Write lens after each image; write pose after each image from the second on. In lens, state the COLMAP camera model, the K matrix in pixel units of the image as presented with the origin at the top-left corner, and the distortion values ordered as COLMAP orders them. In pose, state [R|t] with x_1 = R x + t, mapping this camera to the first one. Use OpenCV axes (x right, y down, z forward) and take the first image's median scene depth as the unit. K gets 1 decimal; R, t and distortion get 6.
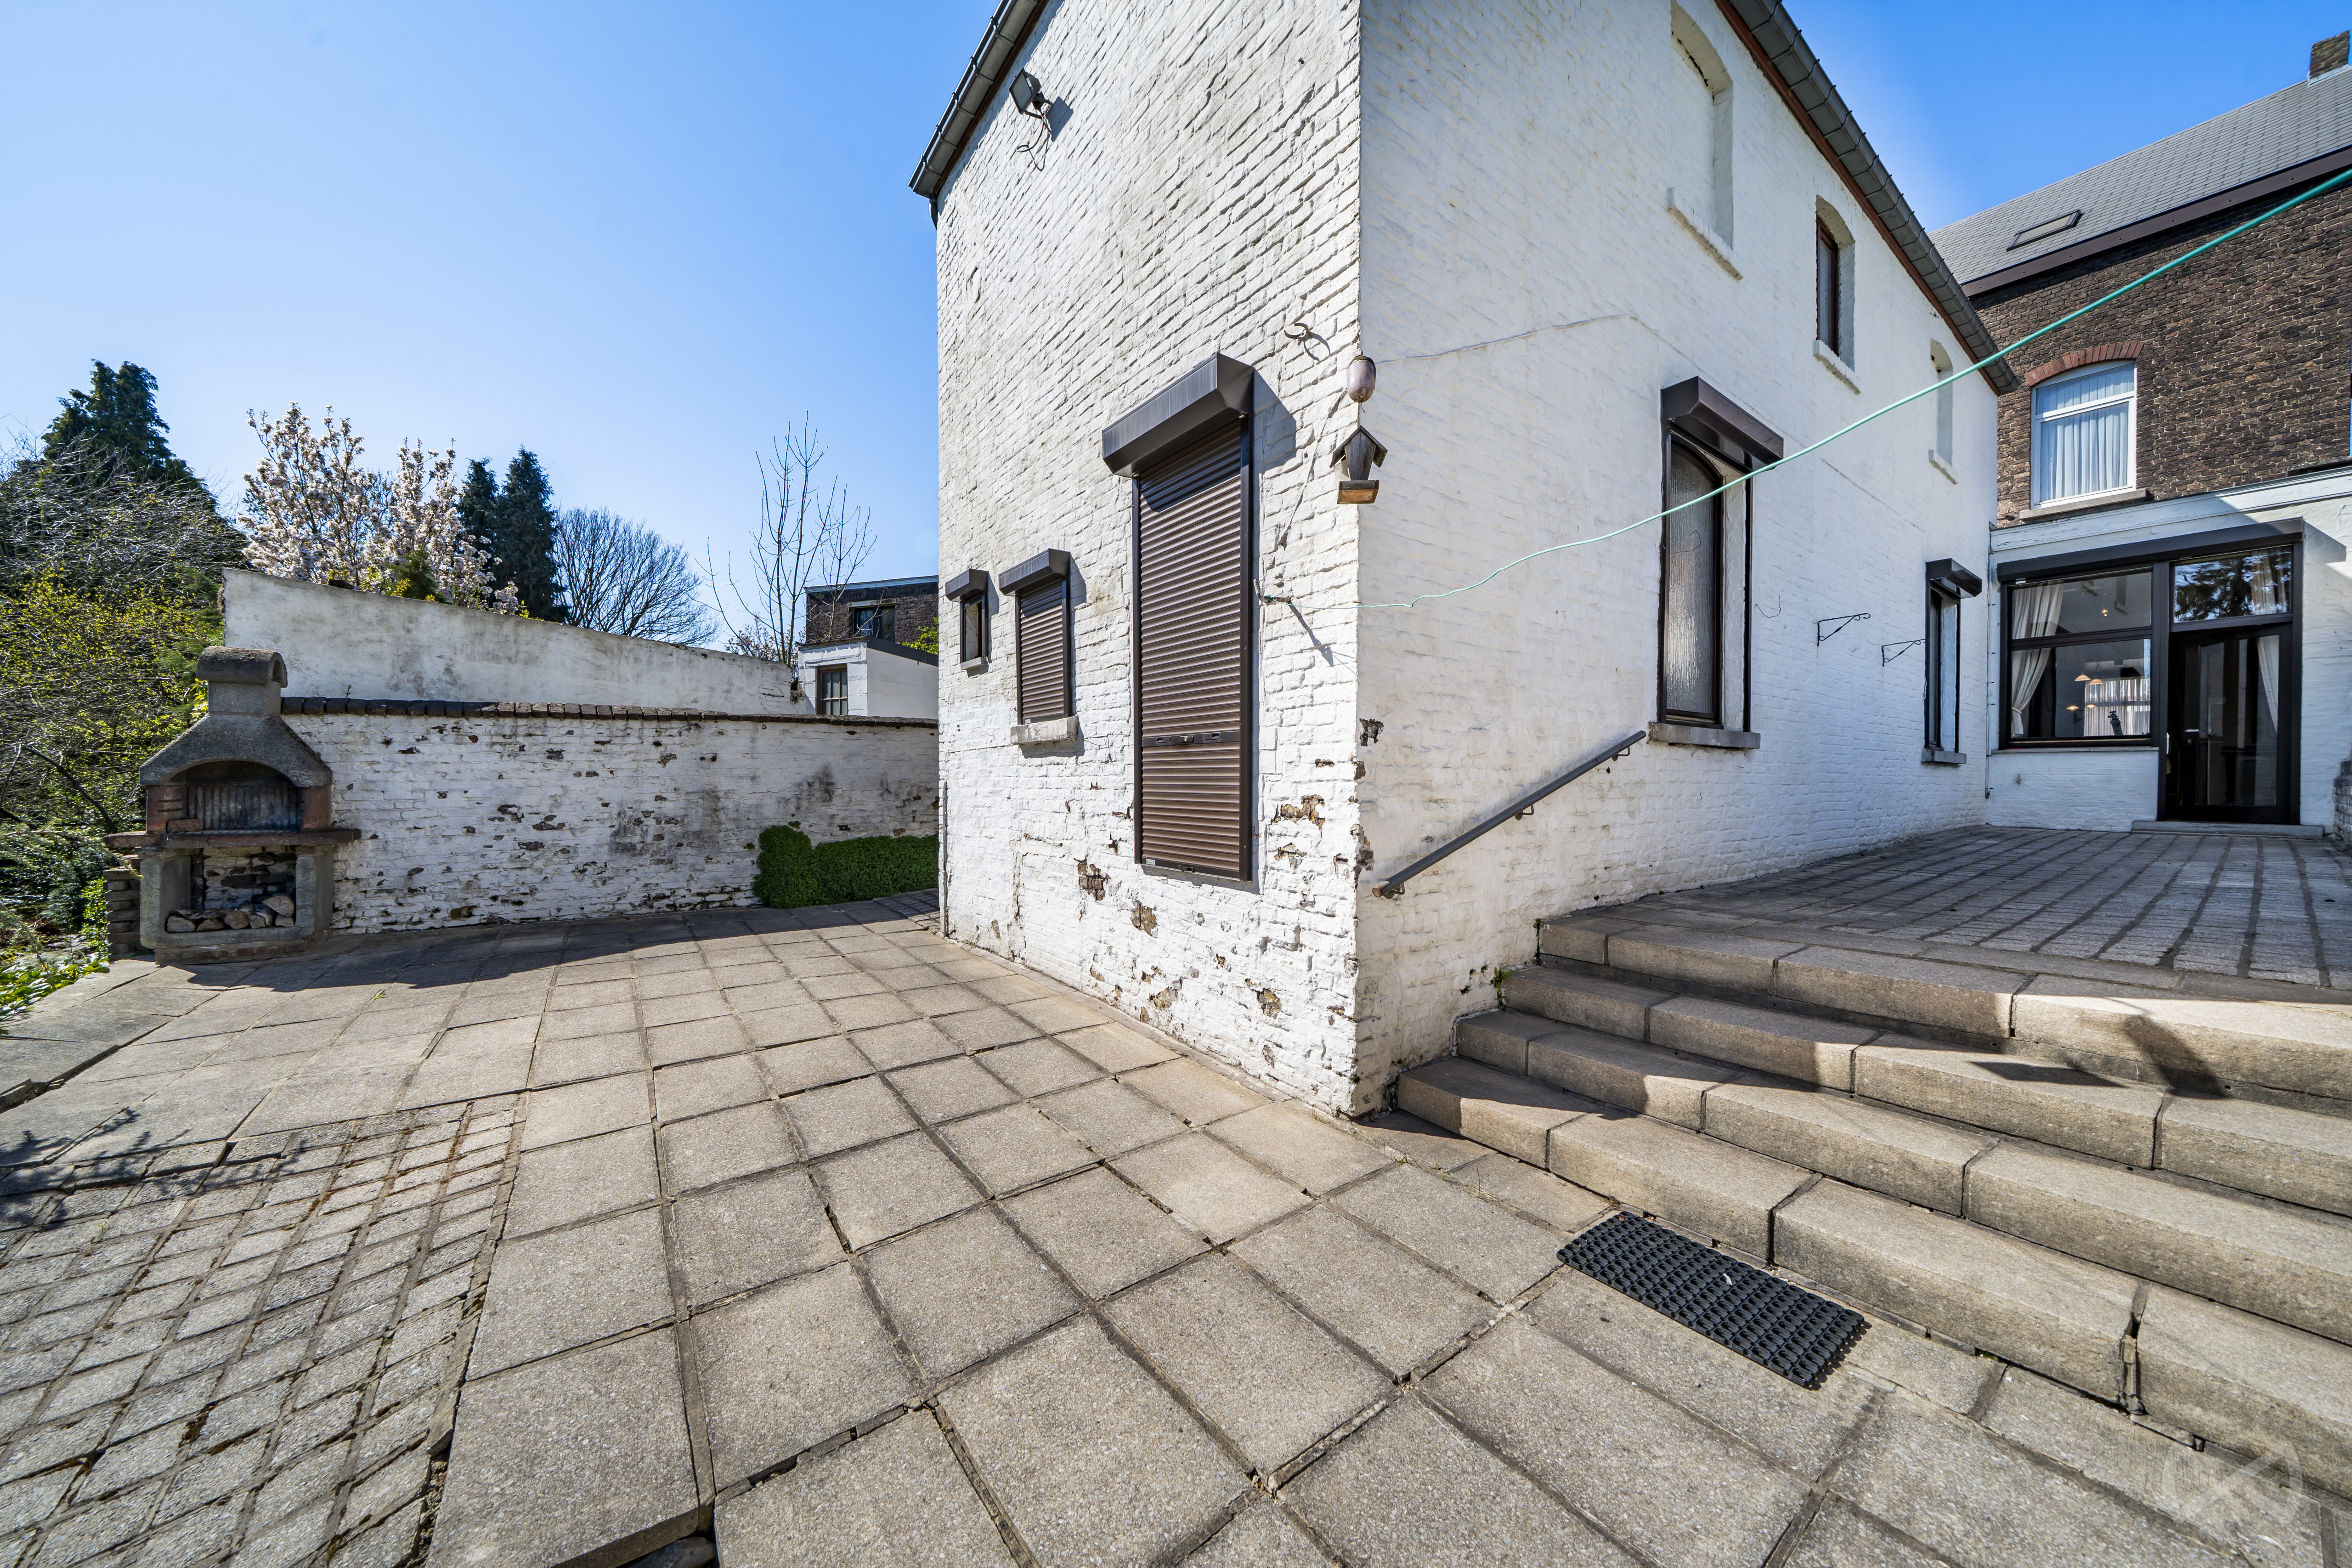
lens RADIAL K [[793.4, 0, 1168.9], [0, 793.4, 785.8], [0, 0, 1]] dist [0.000411, -0.002300]
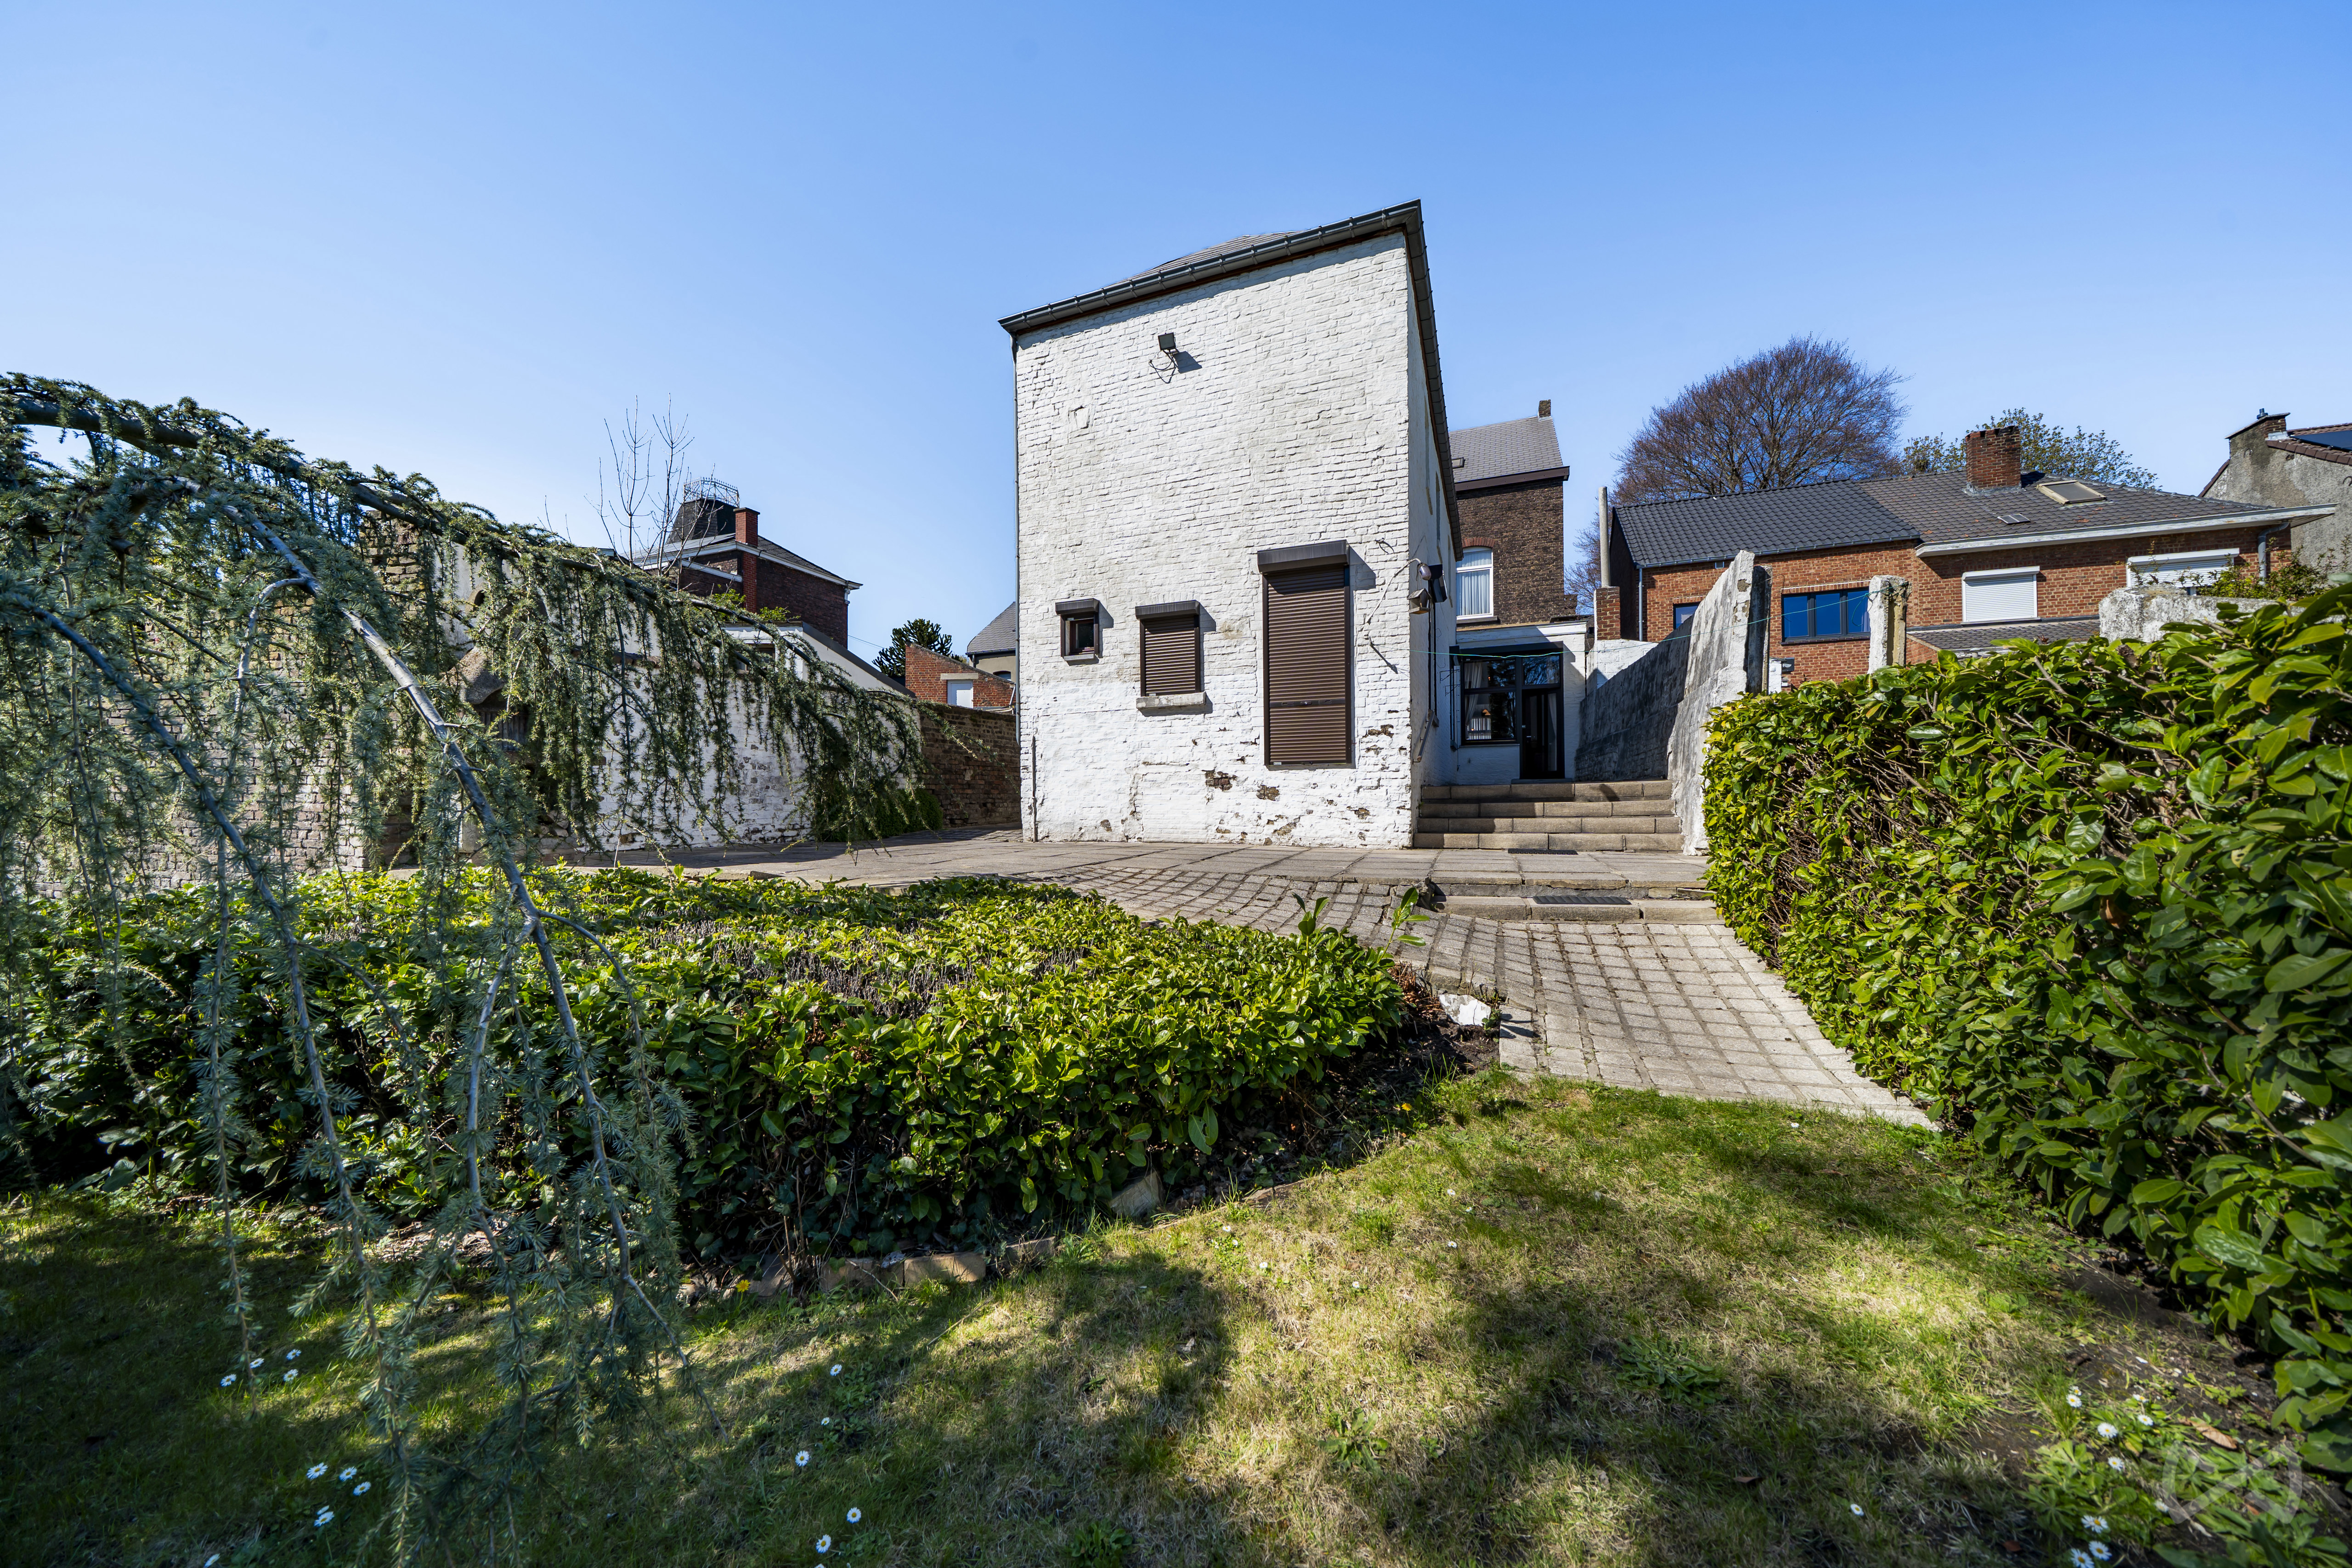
lens RADIAL K [[793.4, 0, 1168.9], [0, 793.4, 785.8], [0, 0, 1]] dist [0.000411, -0.002300]
pose [[0.846602, -0.001135, 0.532225, -1.135366], [0.014859, 0.999658, -0.021505, 0.163068], [-0.532019, 0.026115, 0.846330, -0.489281]]
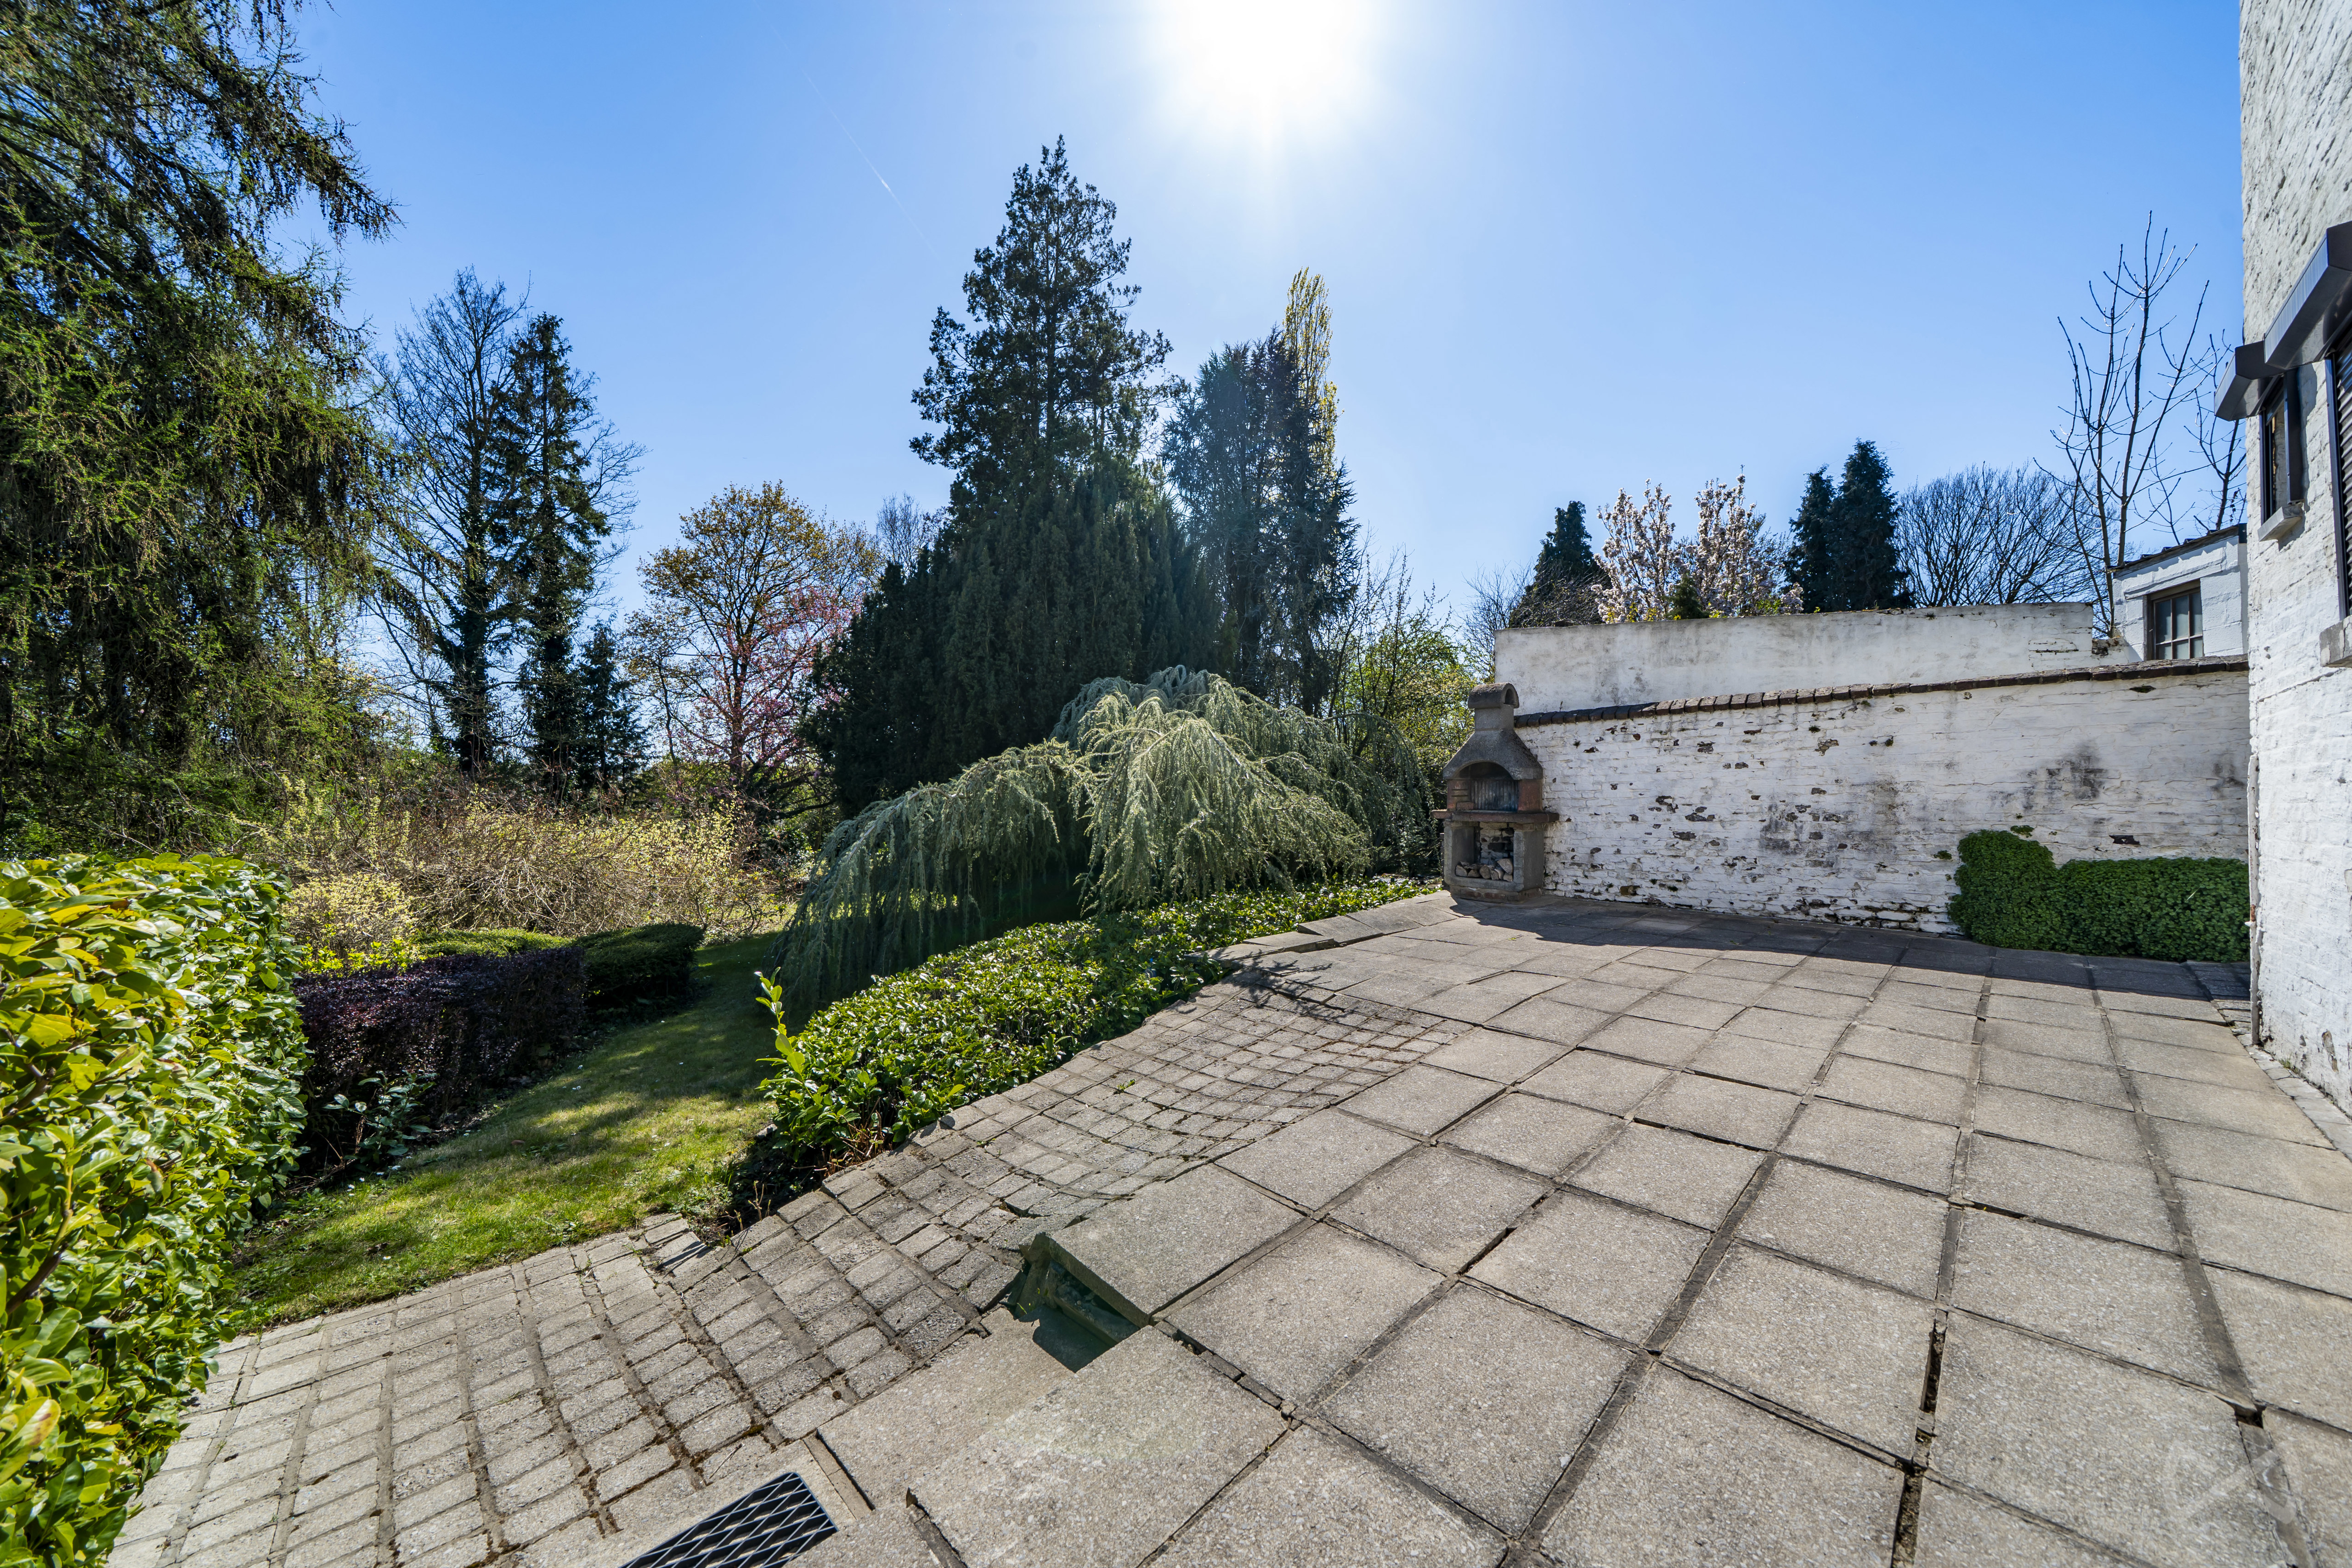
lens RADIAL K [[793.4, 0, 1168.9], [0, 793.4, 785.8], [0, 0, 1]] dist [0.000411, -0.002300]
pose [[0.130362, -0.006882, -0.991443, 0.201837], [-0.002195, 0.999971, -0.007230, 0.026702], [0.991464, 0.003119, 0.130343, 0.266779]]
